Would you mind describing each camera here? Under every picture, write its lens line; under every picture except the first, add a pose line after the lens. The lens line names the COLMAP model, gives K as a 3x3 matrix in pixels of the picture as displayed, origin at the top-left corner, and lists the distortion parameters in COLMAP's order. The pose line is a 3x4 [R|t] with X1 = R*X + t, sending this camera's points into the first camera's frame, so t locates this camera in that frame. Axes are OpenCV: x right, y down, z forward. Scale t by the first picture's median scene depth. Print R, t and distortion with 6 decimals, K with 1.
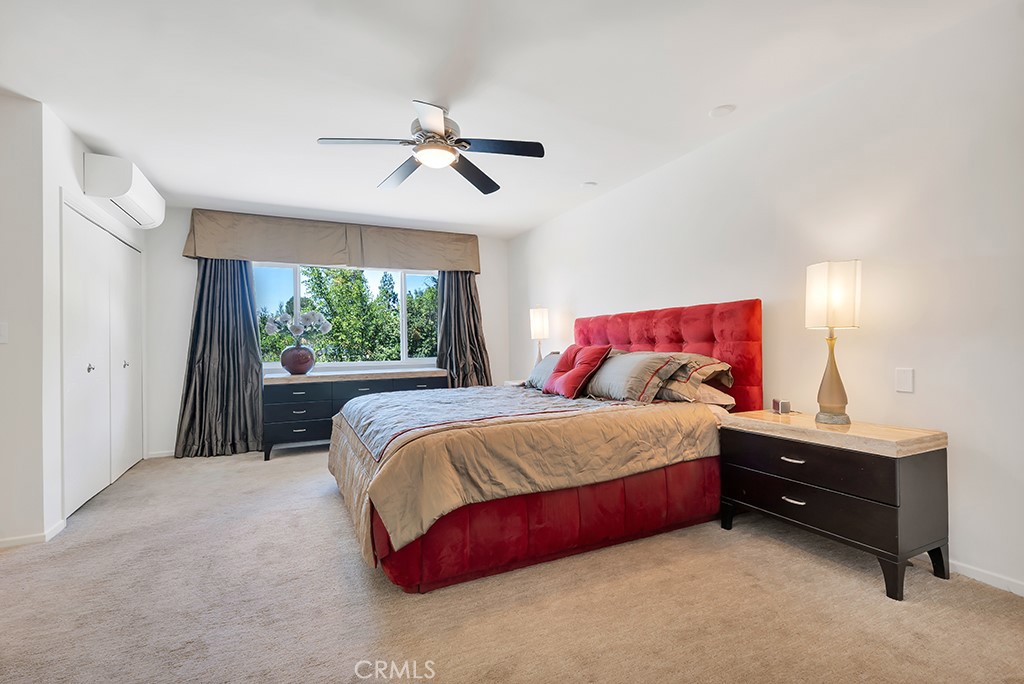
lens RADIAL K [[459.5, 0, 509.4], [0, 459.5, 342.2], [0, 0, 1]] dist [0.009342, -0.002266]
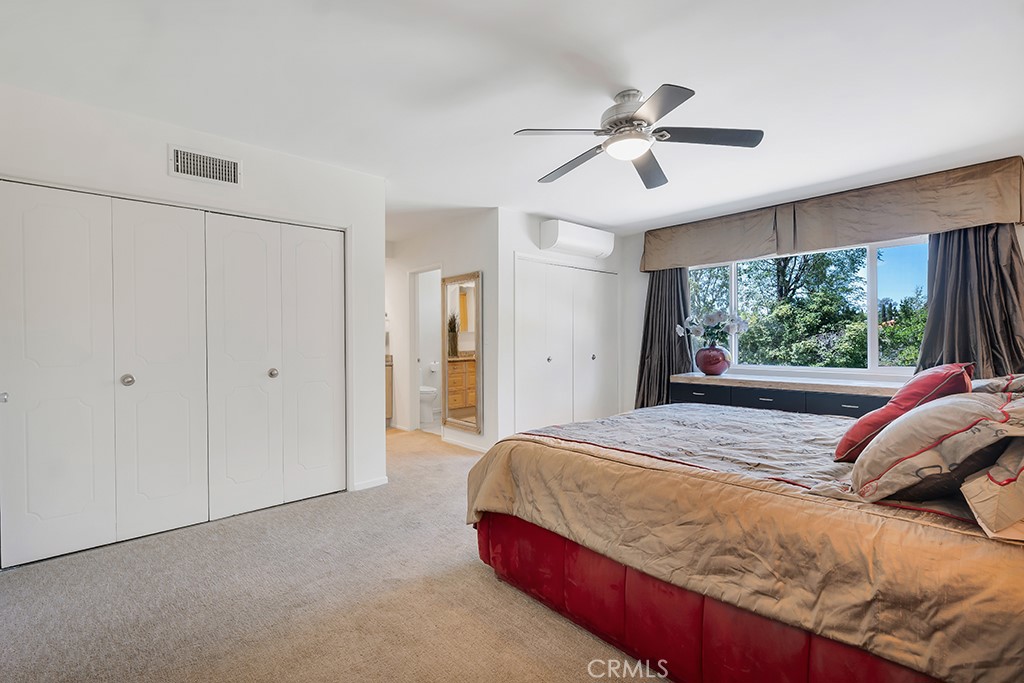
lens RADIAL K [[459.5, 0, 508.3], [0, 459.5, 342.9], [0, 0, 1]] dist [0.009342, -0.002266]
pose [[0.285575, 0.020260, -0.958142, 0.398063], [0.003317, 0.999750, 0.022128, -0.025281], [0.958351, -0.009497, 0.285436, 0.315895]]
